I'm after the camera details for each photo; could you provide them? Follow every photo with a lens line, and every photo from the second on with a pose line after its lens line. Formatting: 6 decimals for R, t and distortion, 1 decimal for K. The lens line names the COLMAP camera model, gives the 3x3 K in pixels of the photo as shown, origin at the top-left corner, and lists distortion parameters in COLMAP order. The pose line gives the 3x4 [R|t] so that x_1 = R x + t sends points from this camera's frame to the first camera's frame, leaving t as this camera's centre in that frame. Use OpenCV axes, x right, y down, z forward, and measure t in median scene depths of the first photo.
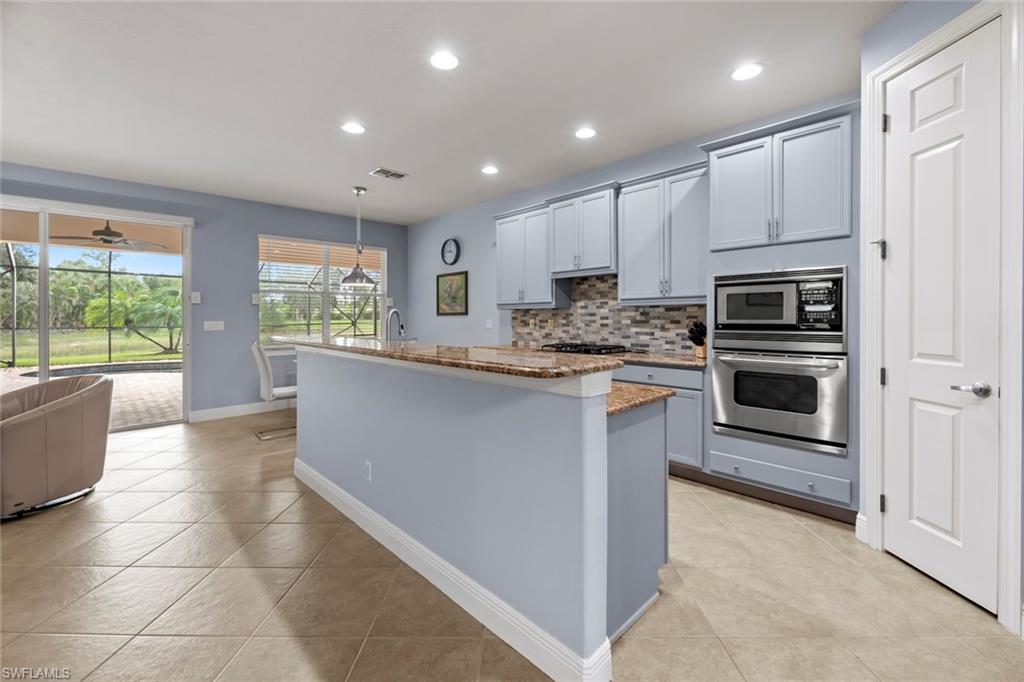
lens RADIAL K [[415.4, 0, 509.5], [0, 415.4, 317.6], [0, 0, 1]] dist [-0.000297, -0.003613]
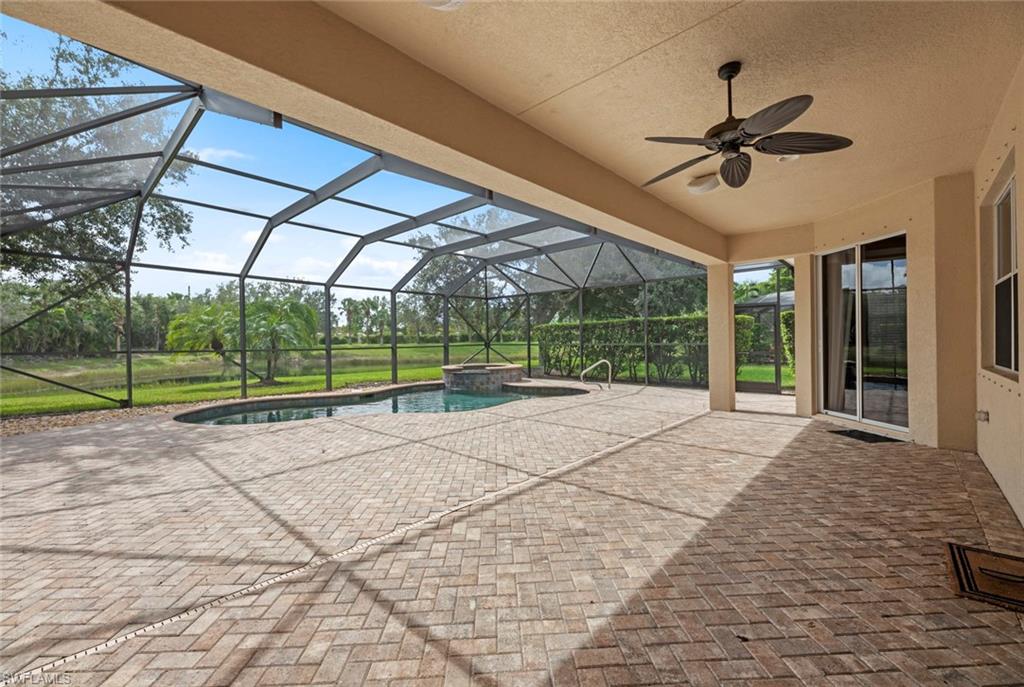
lens RADIAL K [[415.4, 0, 510.1], [0, 415.4, 343.6], [0, 0, 1]] dist [-0.000297, -0.003613]
pose [[0.998772, -0.006619, 0.049094, -1.513580], [0.006378, 0.999967, 0.005067, 0.032422], [-0.049126, -0.004747, 0.998781, 0.684145]]
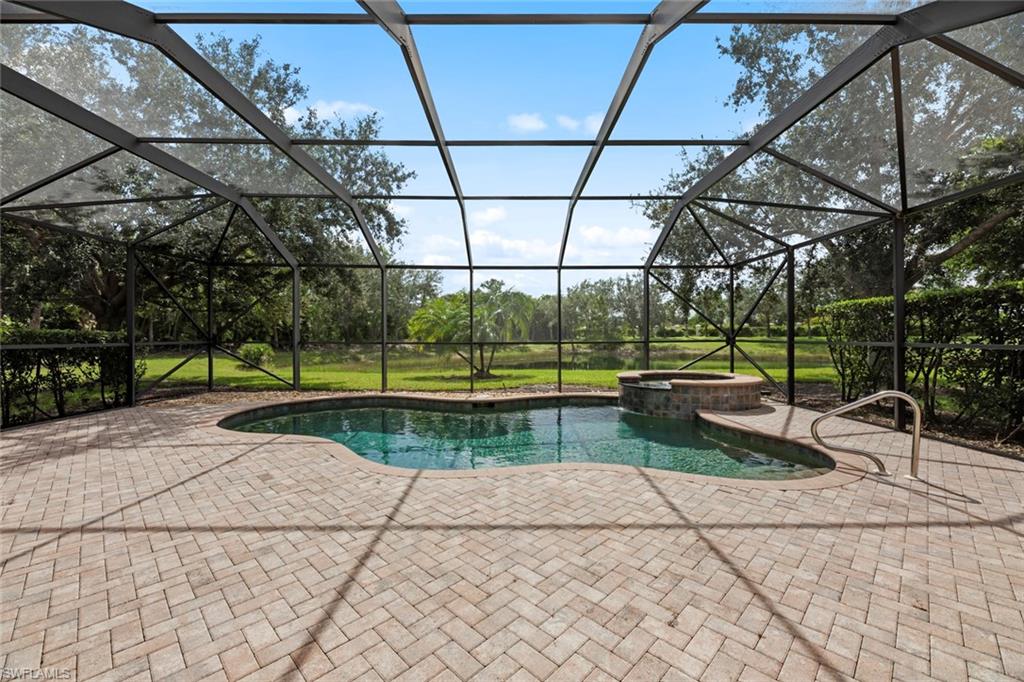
lens RADIAL K [[415.4, 0, 516.1], [0, 415.4, 337.5], [0, 0, 1]] dist [-0.000297, -0.003613]
pose [[0.727739, 0.004499, -0.685840, -0.884148], [-0.000506, 0.999982, 0.006023, 0.031095], [0.685854, -0.004037, 0.727728, 1.826624]]
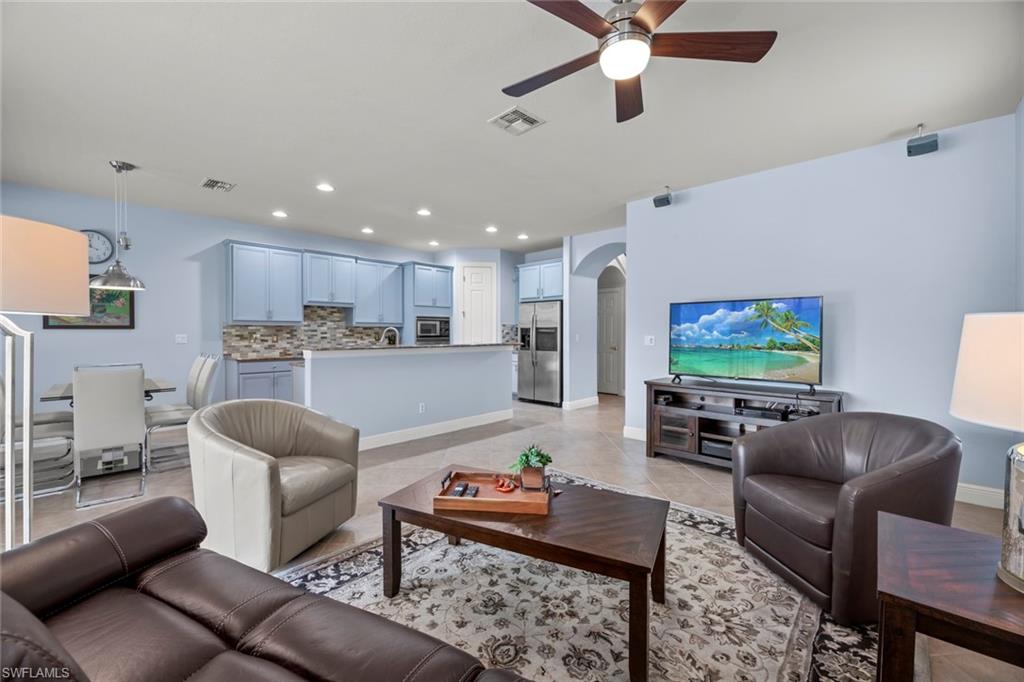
lens RADIAL K [[415.4, 0, 513.0], [0, 415.4, 334.4], [0, 0, 1]] dist [-0.000297, -0.003613]
pose [[-0.036153, 0.001255, 0.999345, -1.247675], [-0.000242, 0.999999, -0.001265, 0.007250], [-0.999346, -0.000288, -0.036153, 0.326834]]
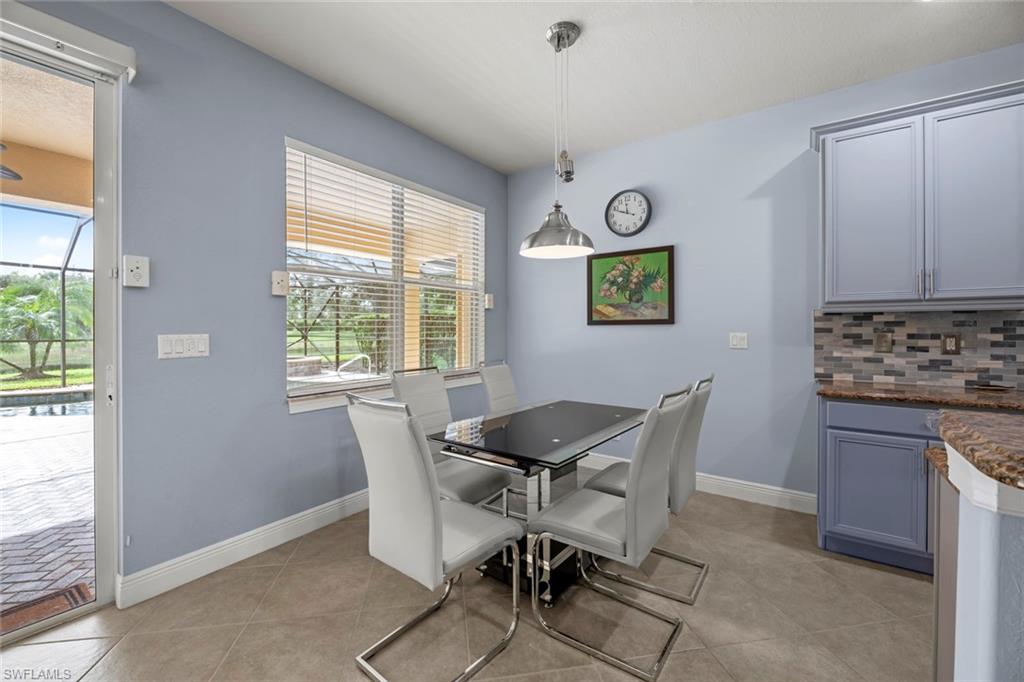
lens RADIAL K [[415.4, 0, 508.5], [0, 415.4, 331.9], [0, 0, 1]] dist [-0.000297, -0.003613]
pose [[0.984528, 0.004390, 0.175175, -0.533989], [-0.005146, 0.999979, 0.003864, 0.004229], [-0.175154, -0.004706, 0.984530, 0.624072]]
